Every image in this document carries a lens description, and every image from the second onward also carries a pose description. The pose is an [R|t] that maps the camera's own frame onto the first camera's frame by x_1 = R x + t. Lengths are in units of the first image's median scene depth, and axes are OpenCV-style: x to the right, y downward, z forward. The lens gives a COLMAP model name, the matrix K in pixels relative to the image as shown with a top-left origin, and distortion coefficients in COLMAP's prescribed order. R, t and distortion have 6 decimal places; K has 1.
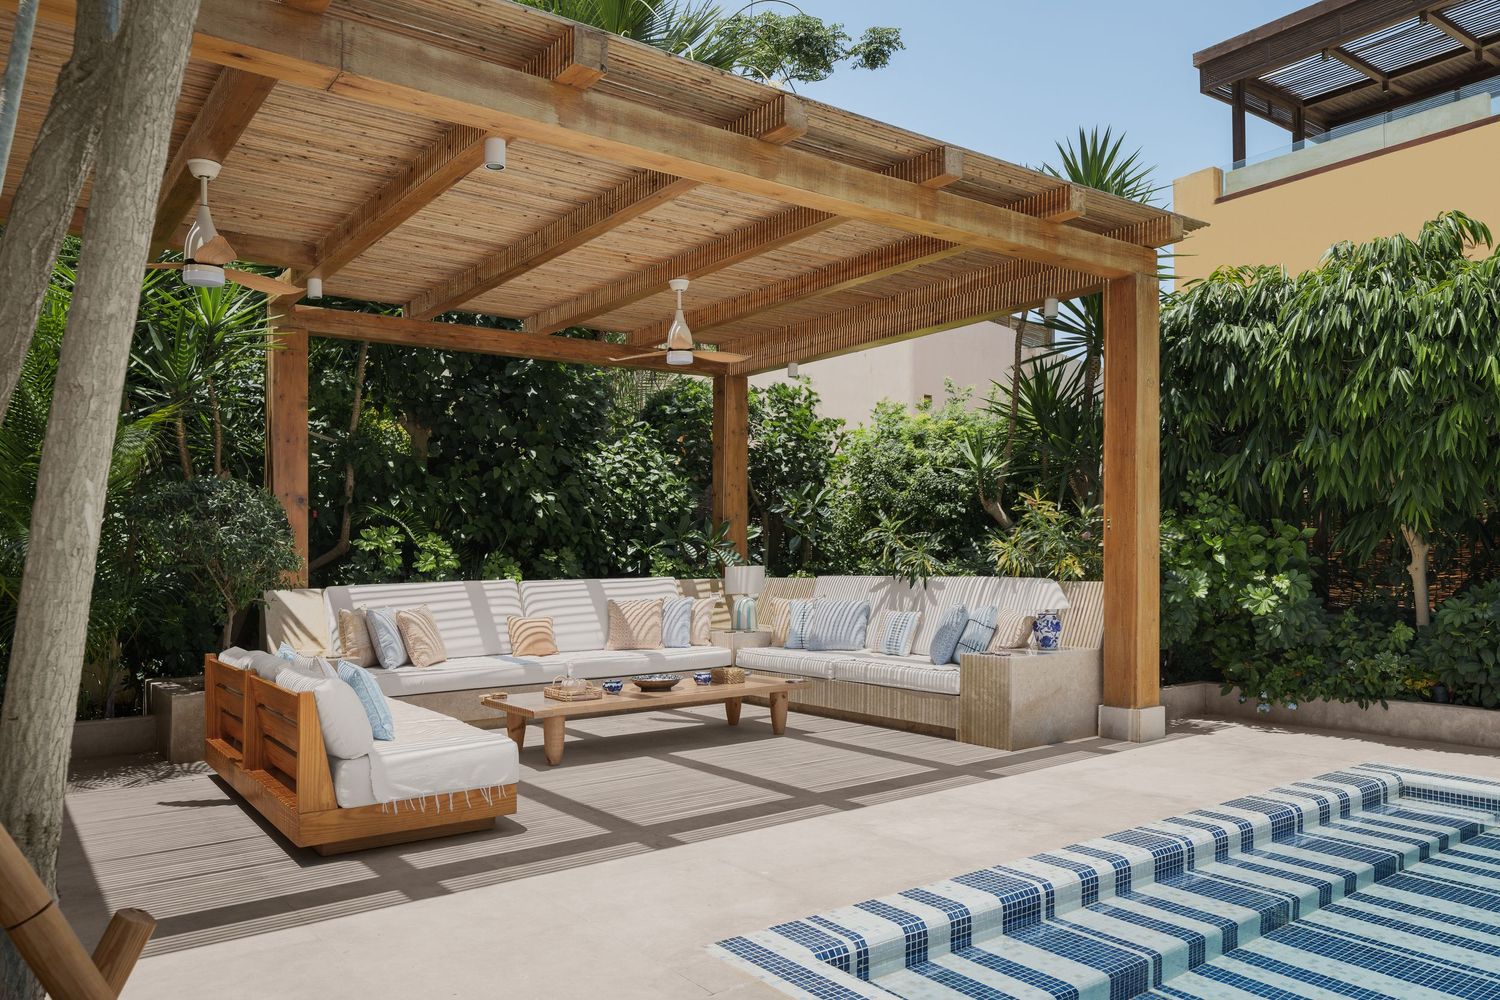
lens RADIAL K [[1054.3, 0, 747.0], [0, 1054.3, 577.4], [0, 0, 1]] dist [-0.005942, -0.001408]
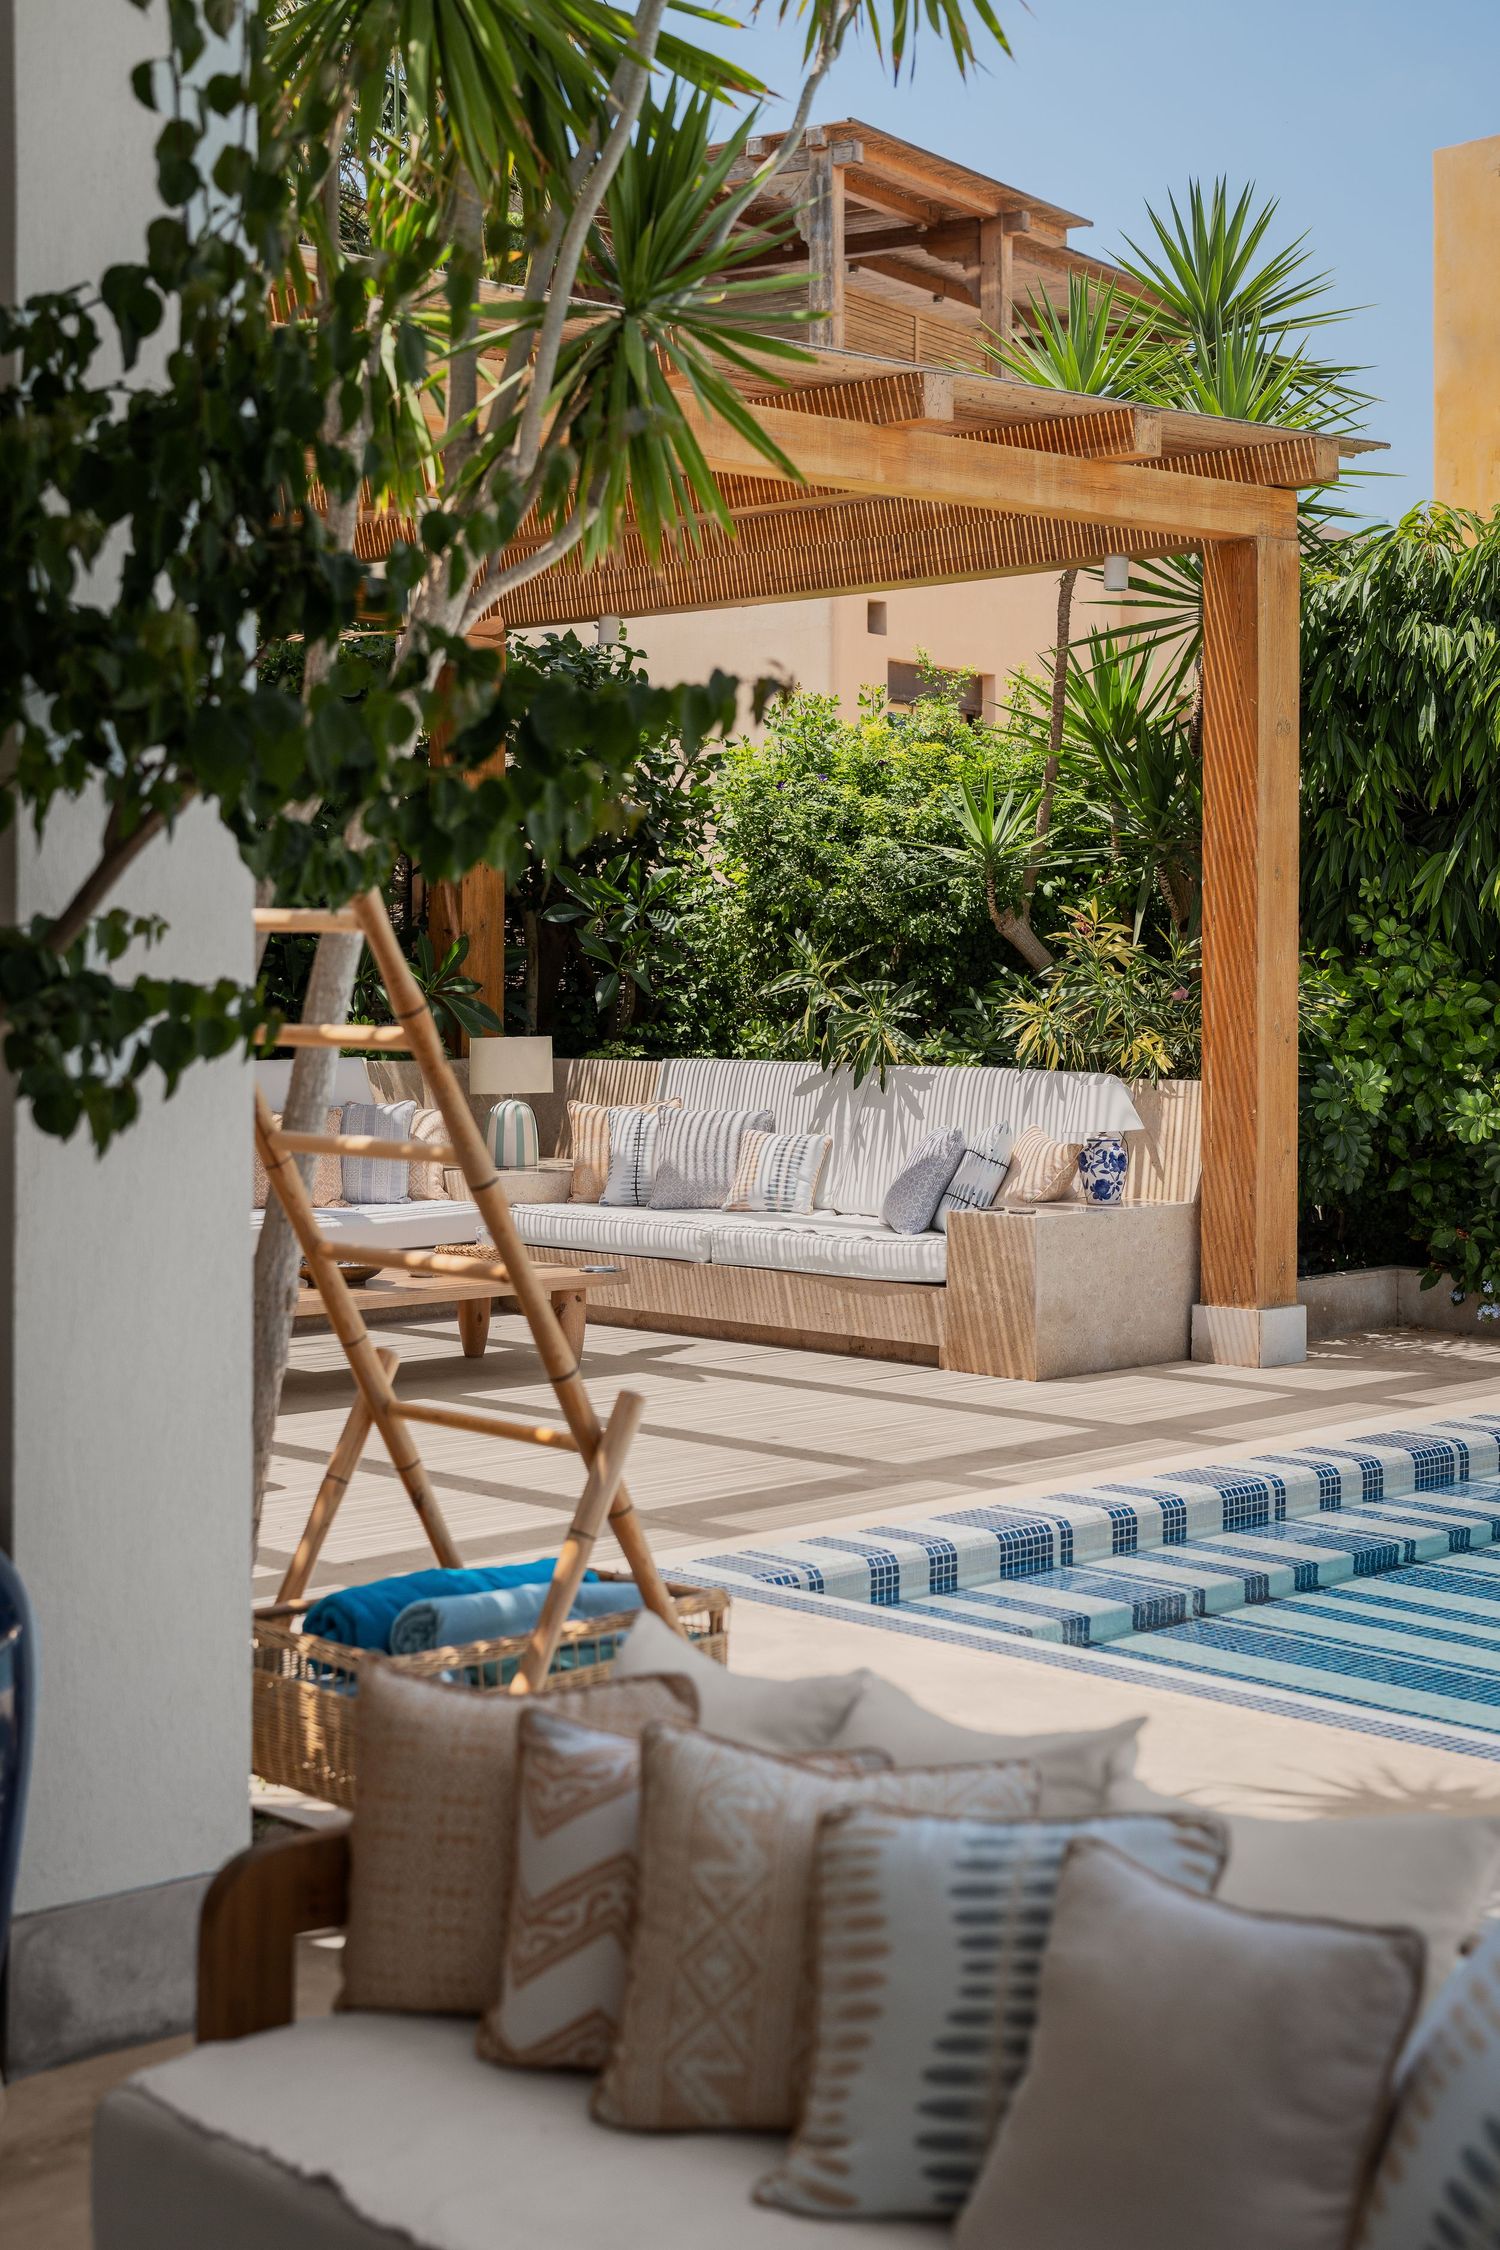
lens RADIAL K [[3137.3, 0, 748.8], [0, 3137.3, 998.2], [0, 0, 1]] dist [-0.023560, -0.029420]
pose [[0.990951, 0.011703, 0.133710, -0.113170], [-0.010740, 0.999911, -0.007924, -0.022846], [-0.133790, 0.006417, 0.990989, -0.570444]]
